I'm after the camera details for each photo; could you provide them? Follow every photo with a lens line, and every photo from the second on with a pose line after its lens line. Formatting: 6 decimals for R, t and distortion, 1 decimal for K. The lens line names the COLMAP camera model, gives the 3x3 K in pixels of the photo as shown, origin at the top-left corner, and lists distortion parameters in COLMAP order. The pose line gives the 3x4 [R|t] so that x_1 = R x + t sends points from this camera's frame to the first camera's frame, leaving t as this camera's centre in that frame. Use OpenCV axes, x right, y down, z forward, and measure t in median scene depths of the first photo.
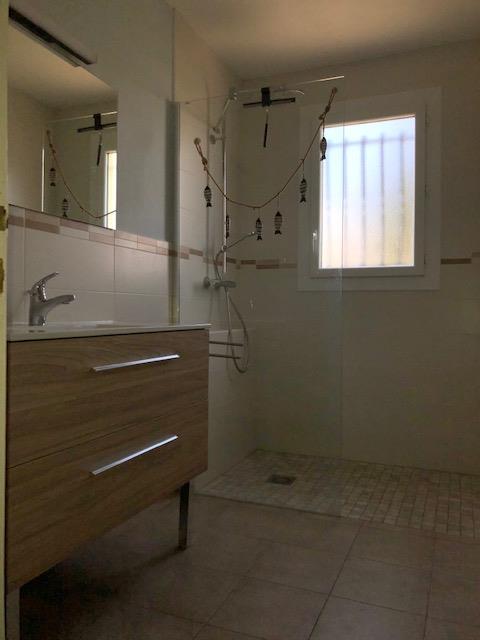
lens RADIAL K [[516.8, 0, 243.3], [0, 516.8, 314.4], [0, 0, 1]] dist [0.016796, -0.015118]
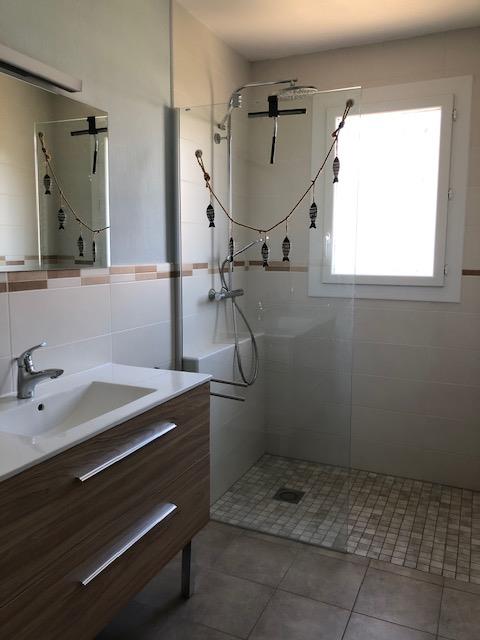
lens RADIAL K [[516.8, 0, 242.0], [0, 516.8, 314.7], [0, 0, 1]] dist [0.016796, -0.015118]
pose [[0.999448, 0.000895, -0.033220, 0.018764], [0.002904, 0.993462, 0.114127, -0.158617], [0.033105, -0.114160, 0.992911, 0.060649]]
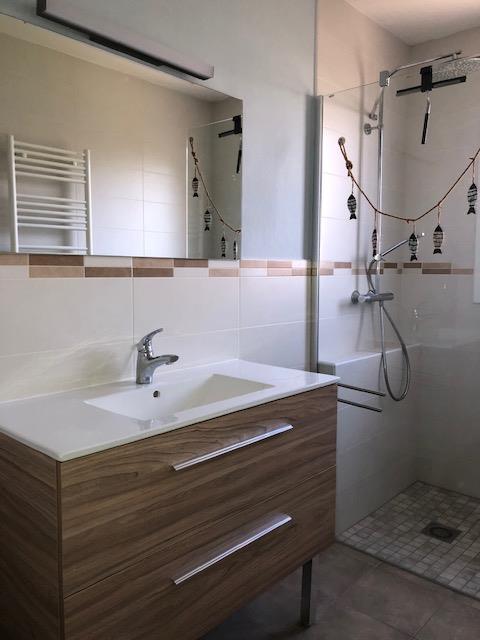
lens RADIAL K [[516.8, 0, 241.2], [0, 516.8, 313.8], [0, 0, 1]] dist [0.016796, -0.015118]
pose [[0.937828, 0.024710, -0.346219, 0.059626], [0.000480, 0.997369, 0.072483, -0.115623], [0.347099, -0.068143, 0.935349, 0.130076]]
